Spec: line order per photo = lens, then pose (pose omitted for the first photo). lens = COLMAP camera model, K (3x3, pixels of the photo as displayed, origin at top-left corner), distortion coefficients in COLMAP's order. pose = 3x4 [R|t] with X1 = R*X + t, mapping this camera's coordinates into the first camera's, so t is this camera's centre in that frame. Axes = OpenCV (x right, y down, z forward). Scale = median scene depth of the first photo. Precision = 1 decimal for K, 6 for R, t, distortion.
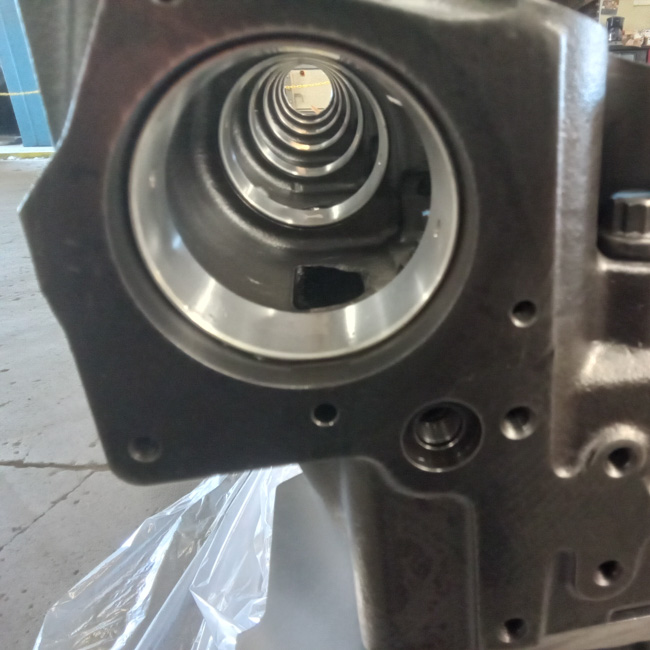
lens RADIAL K [[657.2, 0, 363.7], [0, 657.2, 321.4], [0, 0, 1]] dist [0.017596, -0.006767]
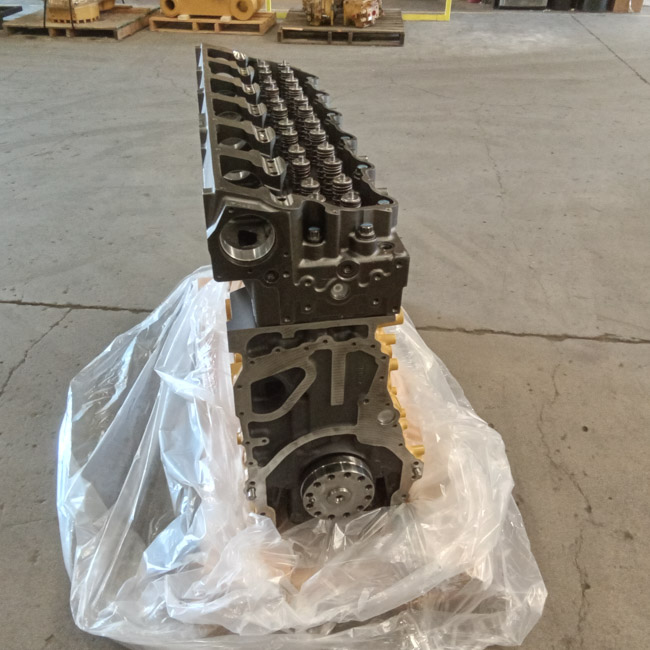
lens RADIAL K [[644.4, 0, 325.0], [0, 644.4, 325.0], [0, 0, 1]] dist [0.004365, -0.015708]
pose [[0.992981, 0.021147, 0.116367, -0.007769], [-0.044698, 0.978017, 0.203679, -0.080895], [-0.109501, -0.207450, 0.972098, -0.652776]]
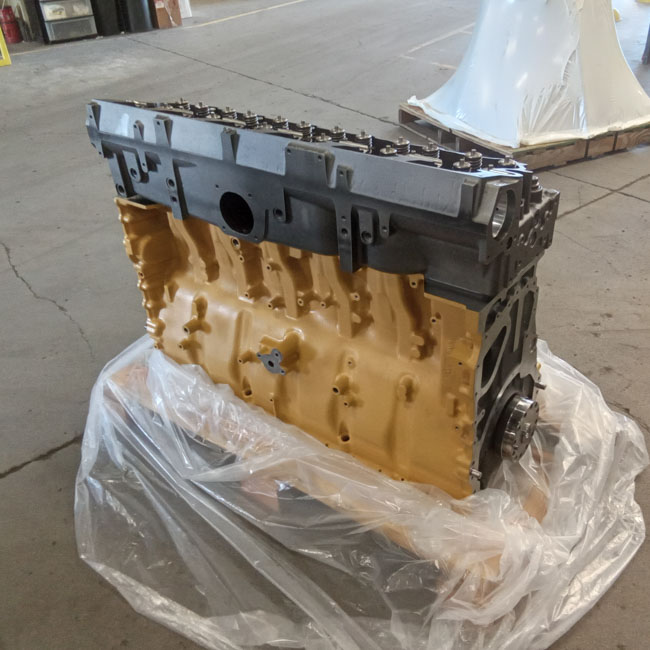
lens RADIAL K [[657.2, 0, 363.7], [0, 657.2, 321.4], [0, 0, 1]] dist [0.017596, -0.006767]
pose [[0.639154, -0.367019, 0.675854, -0.784572], [0.282600, 0.929386, 0.237443, -0.147421], [-0.715276, 0.039234, 0.697740, -0.317671]]
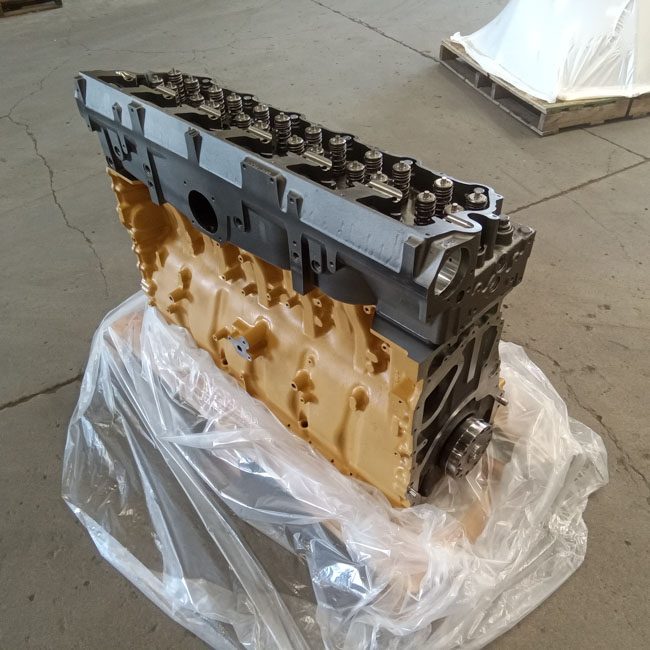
lens RADIAL K [[594.1, 0, 325.0], [0, 594.1, 325.0], [0, 0, 1]] dist [0.011684, -0.003614]
pose [[0.757366, -0.396961, 0.518477, -0.535235], [0.223503, 0.903634, 0.365366, -0.262358], [-0.613549, -0.160835, 0.773104, -0.319957]]
